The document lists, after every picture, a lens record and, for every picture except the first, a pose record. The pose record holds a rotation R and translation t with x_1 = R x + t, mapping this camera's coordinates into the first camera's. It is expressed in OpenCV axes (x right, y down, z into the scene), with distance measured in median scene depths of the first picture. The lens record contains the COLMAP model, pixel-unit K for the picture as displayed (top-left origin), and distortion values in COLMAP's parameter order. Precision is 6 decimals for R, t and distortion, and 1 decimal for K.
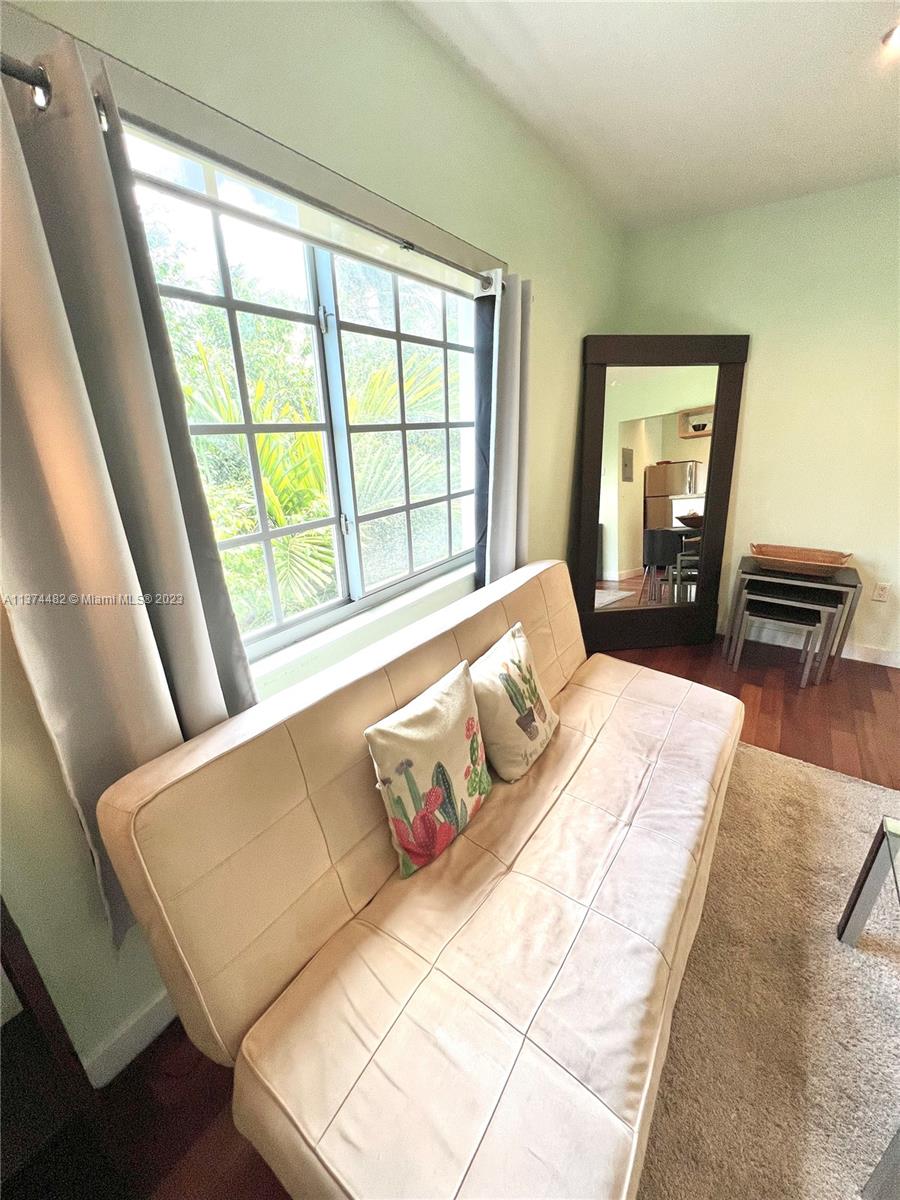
lens RADIAL K [[479.9, 0, 449.2], [0, 479.9, 600.1], [0, 0, 1]] dist [-0.001780, 0.000487]
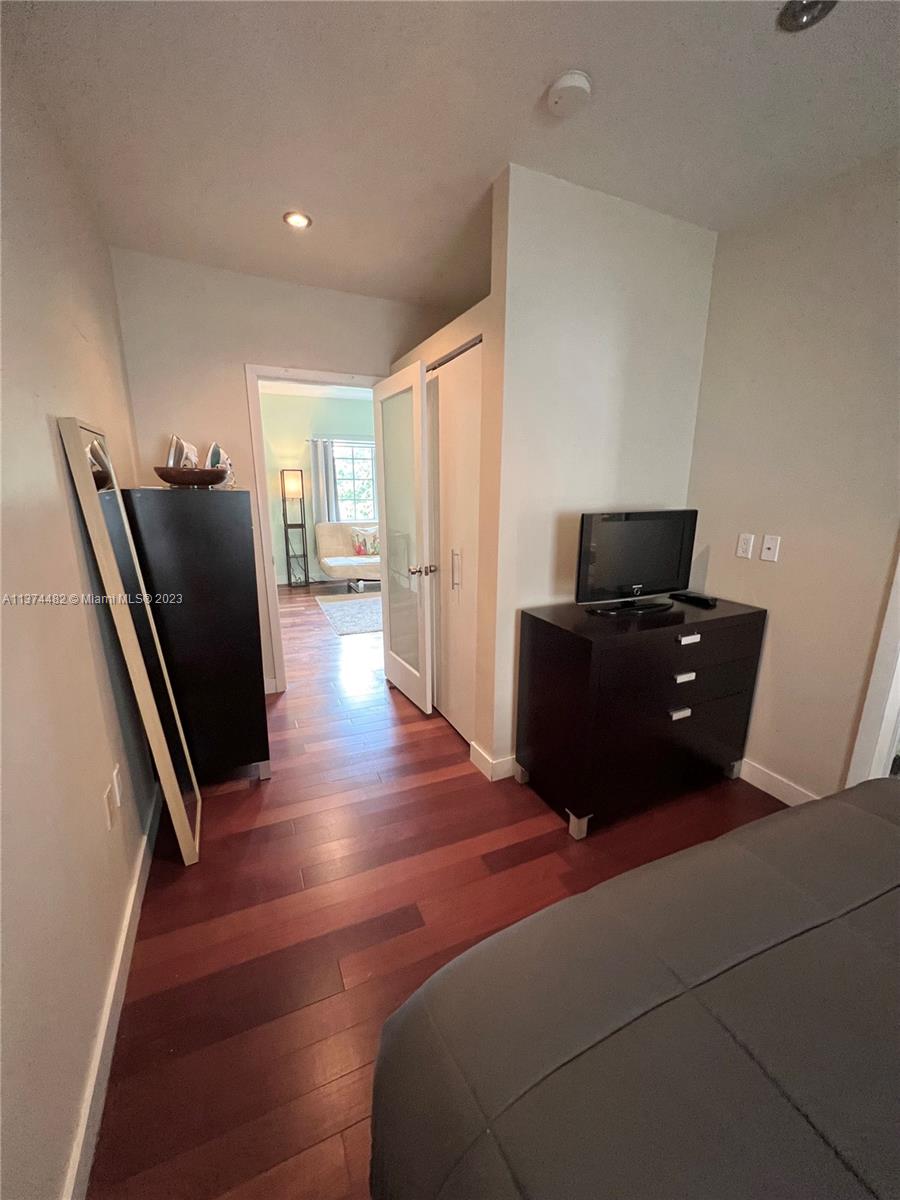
lens RADIAL K [[479.9, 0, 451.9], [0, 479.9, 602.5], [0, 0, 1]] dist [-0.001780, 0.000487]
pose [[0.855006, 0.141317, -0.498994, 3.166786], [-0.197098, 0.978509, -0.060601, 1.029284], [0.479706, 0.150165, 0.864484, -2.723176]]
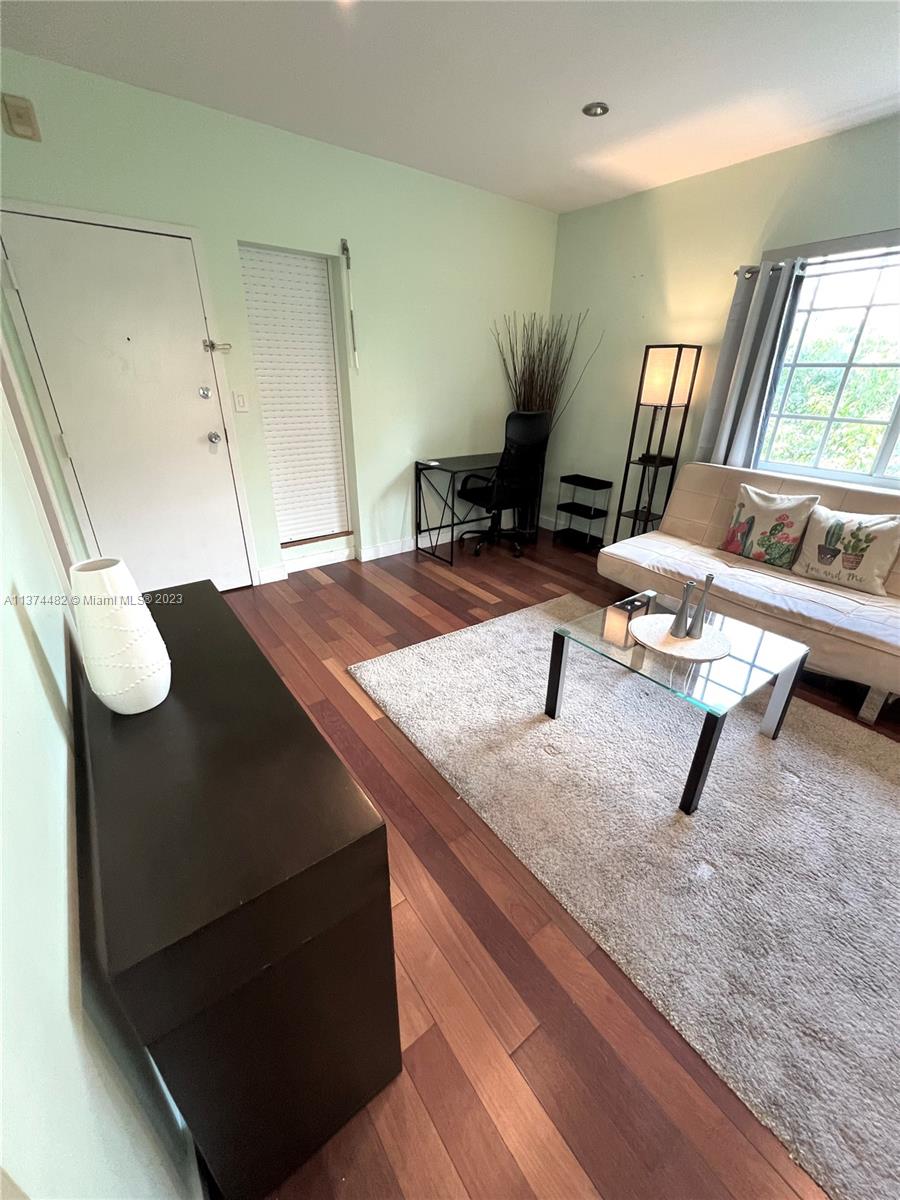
lens RADIAL K [[479.9, 0, 447.3], [0, 479.9, 601.8], [0, 0, 1]] dist [-0.001780, 0.000487]
pose [[-0.329779, 0.416089, -0.847417, 2.204750], [-0.338090, 0.786043, 0.517524, -0.024384], [0.881443, 0.457172, -0.118545, 0.144150]]
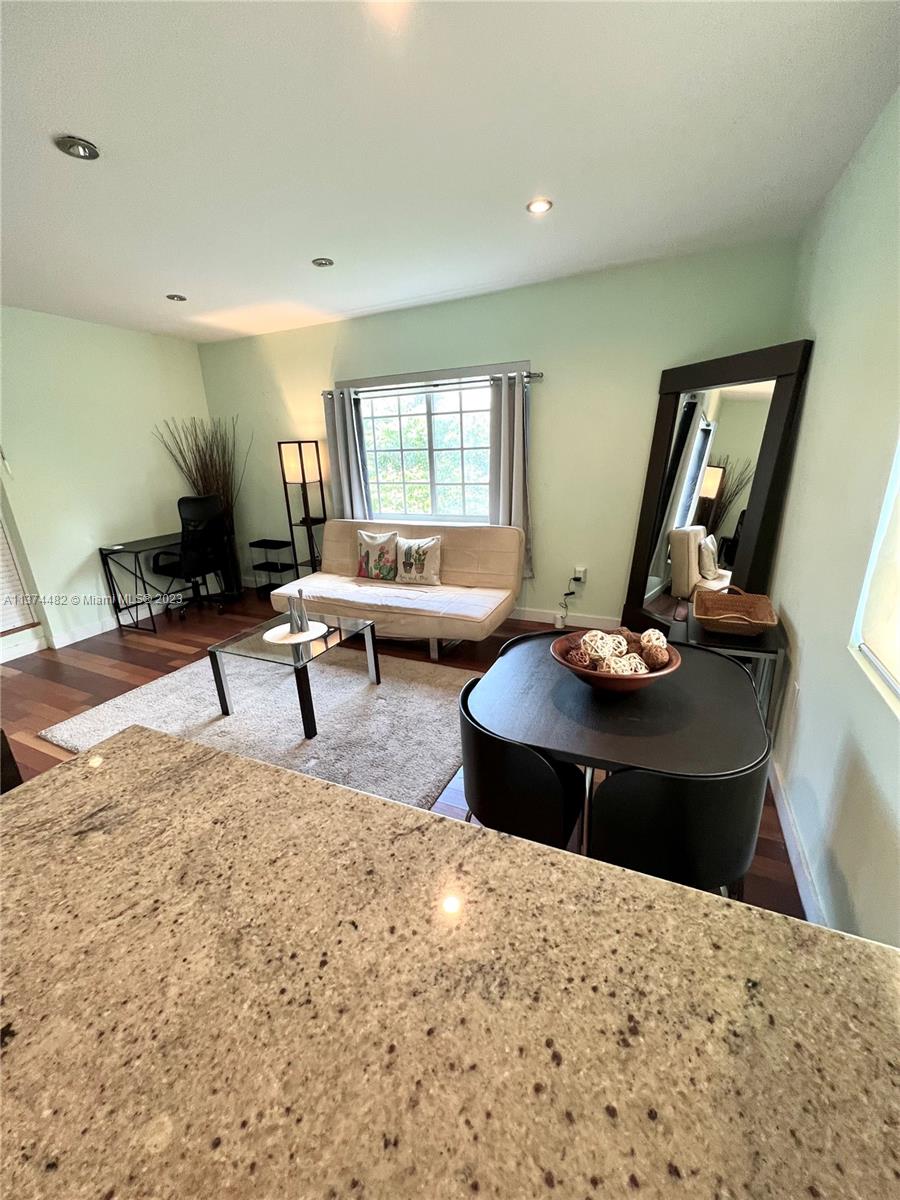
lens RADIAL K [[479.9, 0, 450.5], [0, 479.9, 603.2], [0, 0, 1]] dist [-0.001780, 0.000487]
pose [[0.162169, 0.322477, -0.932582, 2.866160], [-0.313208, 0.913042, 0.261256, -0.329717], [0.935736, 0.249725, 0.249069, 0.680662]]
